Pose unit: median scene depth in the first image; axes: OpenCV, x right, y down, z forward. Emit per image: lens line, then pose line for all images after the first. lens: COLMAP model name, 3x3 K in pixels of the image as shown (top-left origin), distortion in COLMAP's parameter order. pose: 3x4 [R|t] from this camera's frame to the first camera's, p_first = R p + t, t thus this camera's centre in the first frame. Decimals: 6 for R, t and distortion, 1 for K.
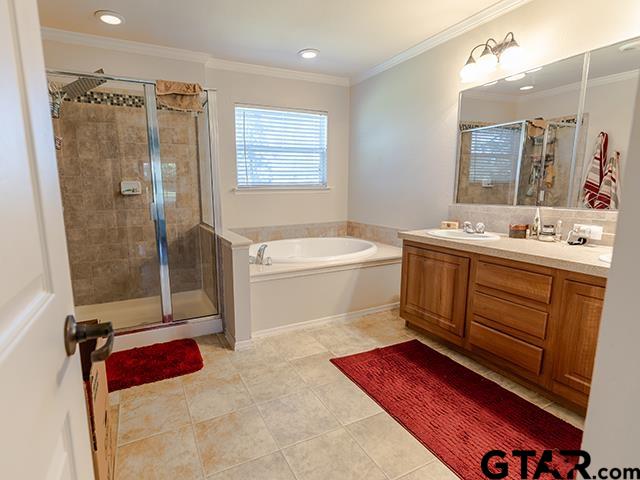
lens RADIAL K [[385.9, 0, 320.0], [0, 385.9, 240.0], [0, 0, 1]] dist [-0.001744, -0.000083]
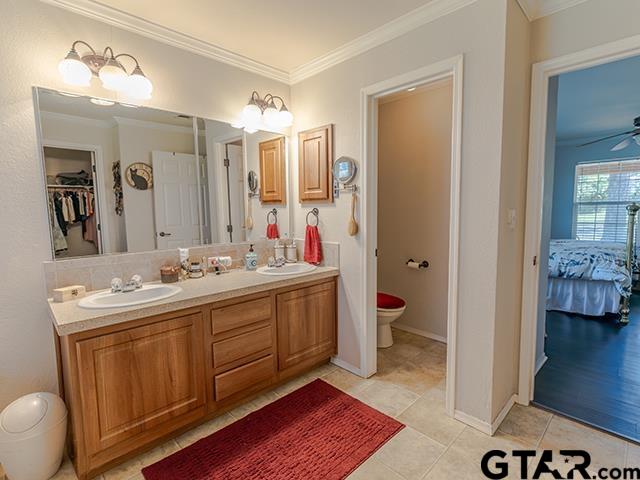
lens RADIAL K [[319.5, 0, 320.0], [0, 319.5, 240.0], [0, 0, 1]] dist [-0.001420, -0.000161]
pose [[-0.319177, -0.069845, 0.945118, -0.386861], [0.142628, 0.982381, 0.120765, -0.167937], [-0.936901, 0.173346, -0.303592, 0.974643]]
